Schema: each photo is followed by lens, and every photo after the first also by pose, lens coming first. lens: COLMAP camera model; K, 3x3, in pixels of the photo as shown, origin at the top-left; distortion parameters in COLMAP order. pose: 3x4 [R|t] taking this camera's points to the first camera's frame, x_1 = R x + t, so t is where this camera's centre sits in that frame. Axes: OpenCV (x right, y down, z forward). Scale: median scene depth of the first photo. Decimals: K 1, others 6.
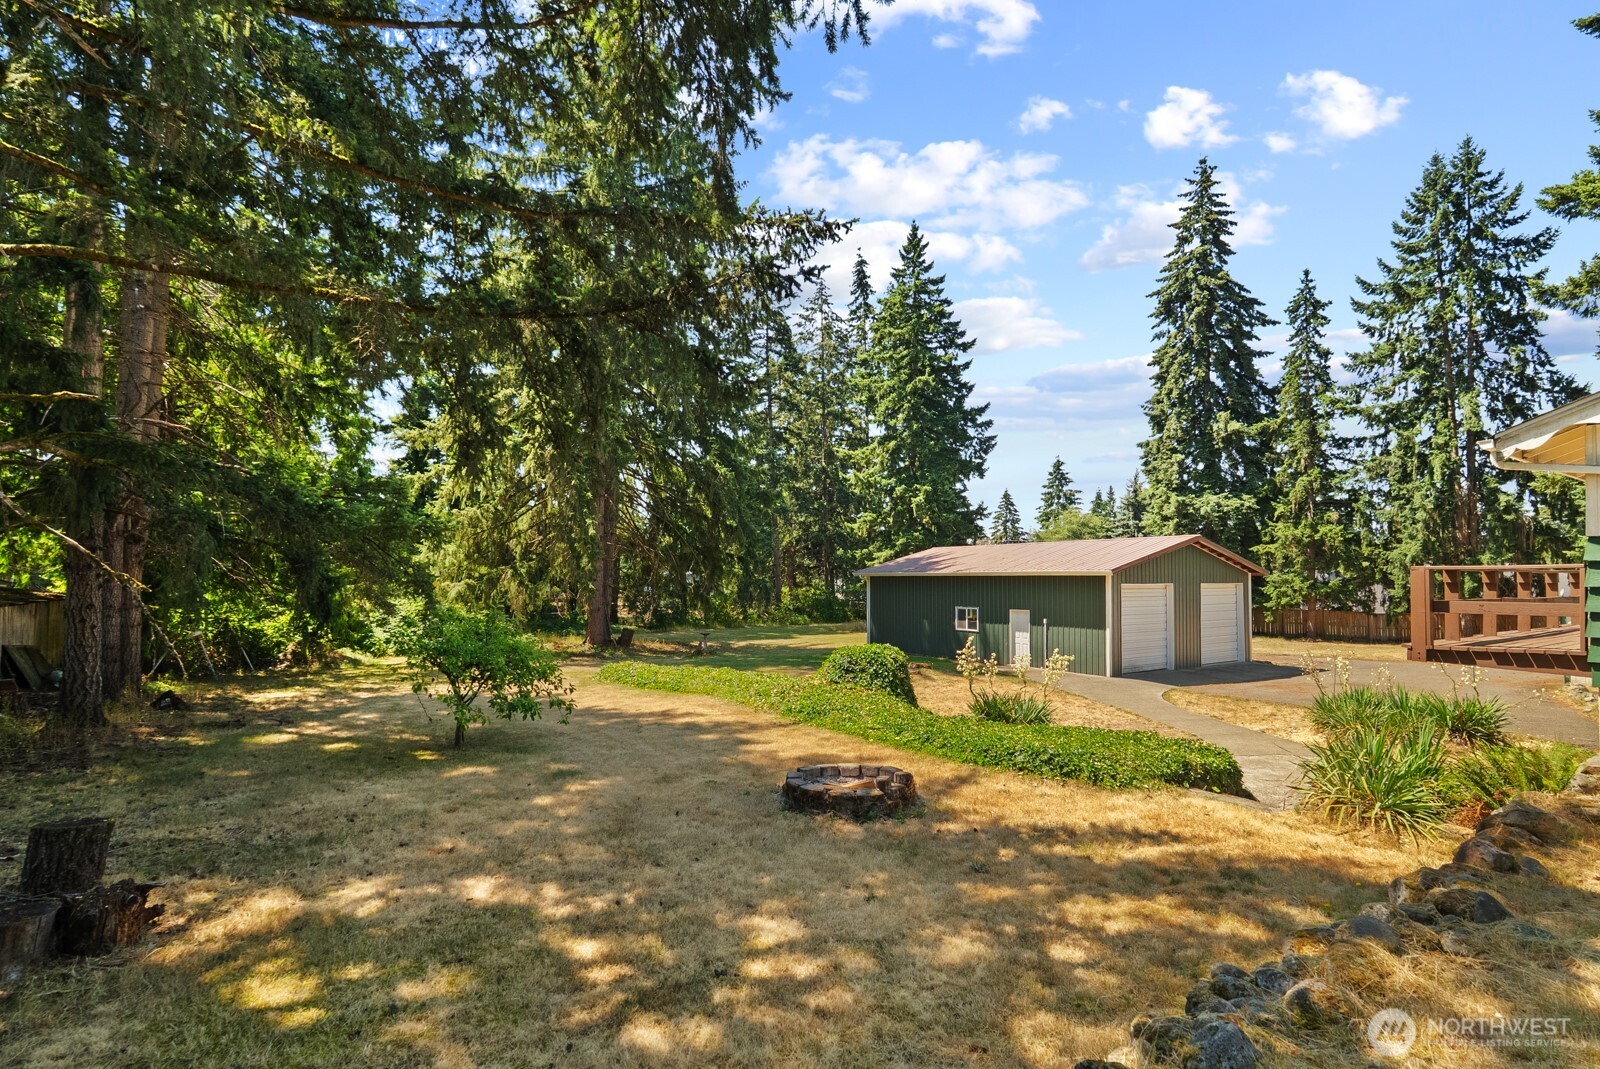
lens RADIAL K [[750.8, 0, 801.9], [0, 750.8, 568.9], [0, 0, 1]] dist [0.003615, -0.000203]
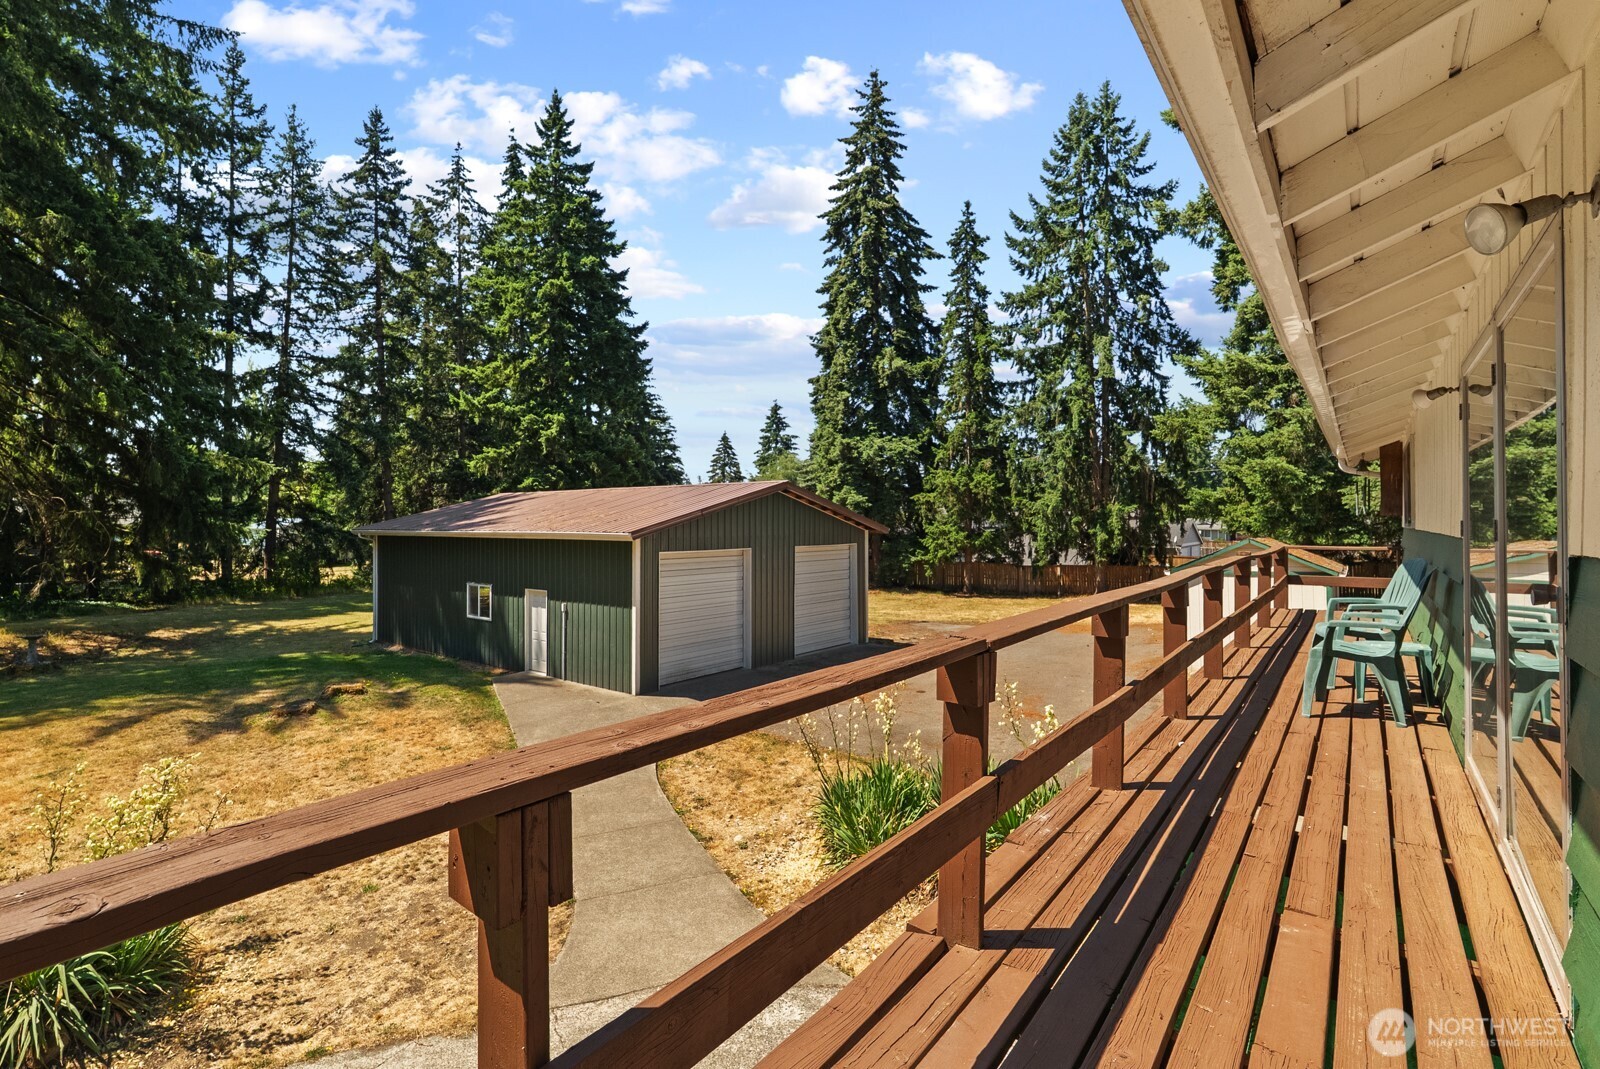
lens RADIAL K [[711.6, 0, 806.6], [0, 711.6, 530.1], [0, 0, 1]] dist [-0.003089, -0.000691]
pose [[0.950785, -0.005592, 0.309802, 0.210713], [-0.002952, 0.999628, 0.027103, -0.010021], [-0.309838, -0.026683, 0.950415, 0.214883]]
